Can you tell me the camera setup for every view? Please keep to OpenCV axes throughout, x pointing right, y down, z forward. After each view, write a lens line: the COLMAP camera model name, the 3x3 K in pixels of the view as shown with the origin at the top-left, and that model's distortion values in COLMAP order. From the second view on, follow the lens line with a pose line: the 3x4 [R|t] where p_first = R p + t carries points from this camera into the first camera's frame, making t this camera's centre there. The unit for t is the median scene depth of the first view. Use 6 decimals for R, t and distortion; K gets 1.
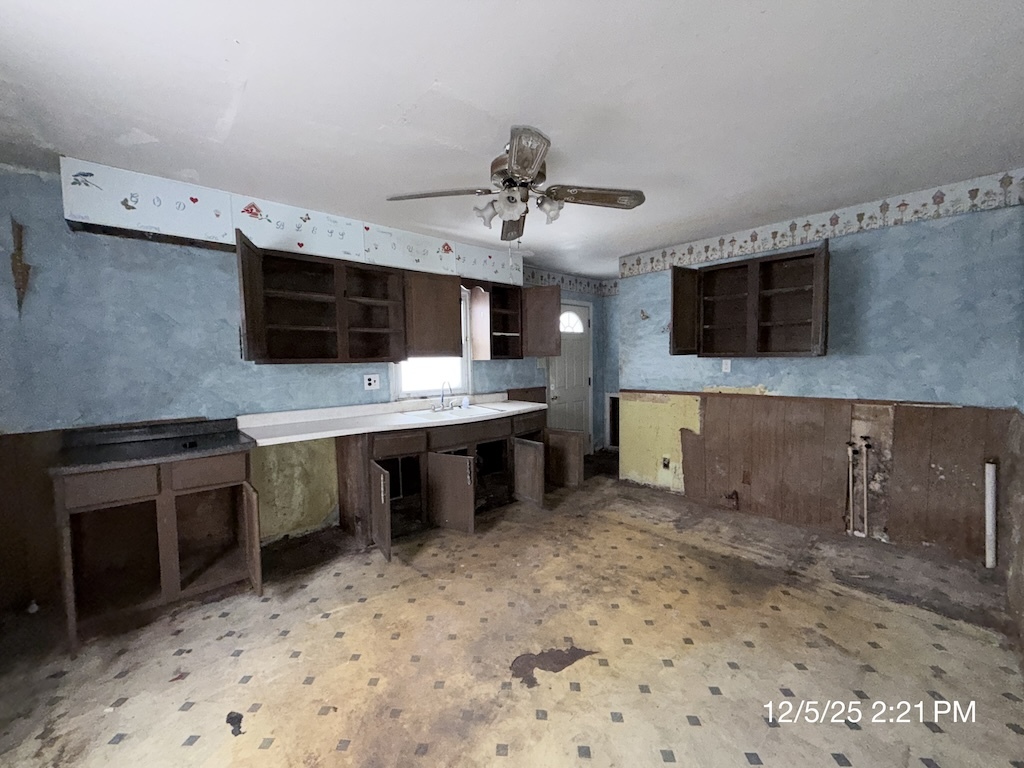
lens RADIAL K [[409.8, 0, 512.7], [0, 409.8, 378.6], [0, 0, 1]] dist [0.002743, 0.000321]
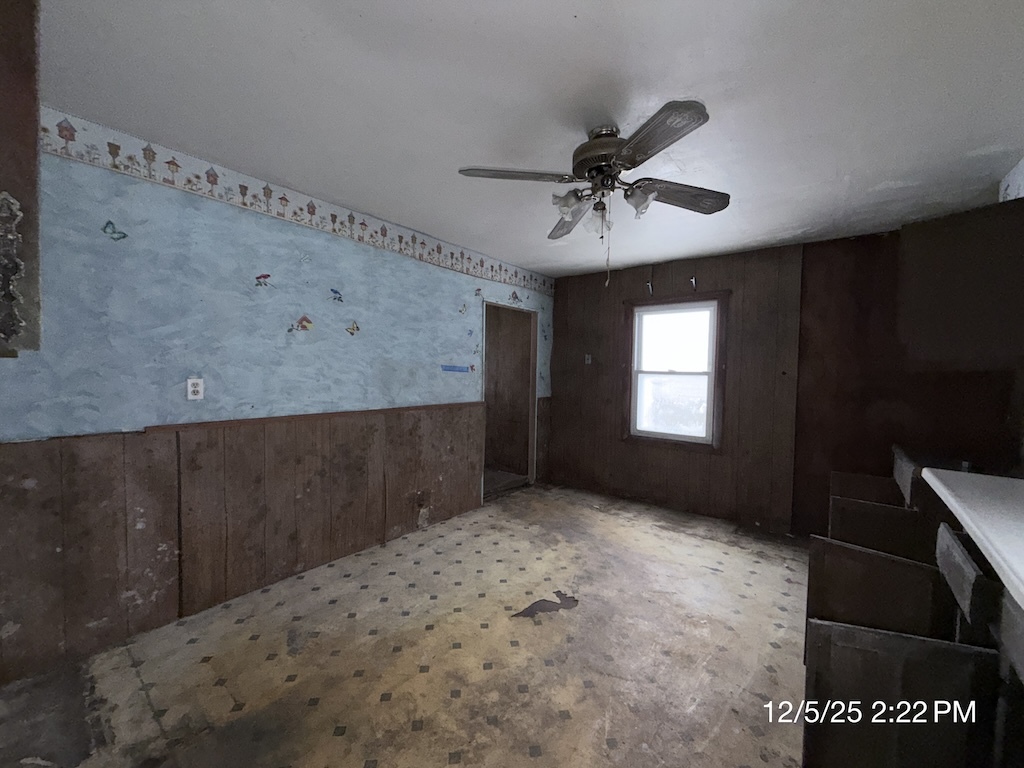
lens RADIAL K [[409.8, 0, 508.9], [0, 409.8, 384.2], [0, 0, 1]] dist [0.002743, 0.000321]
pose [[-0.988228, 0.006103, -0.152864, 0.352592], [-0.007915, 0.995826, 0.090927, -0.094092], [0.152781, 0.091066, -0.984055, 1.885250]]
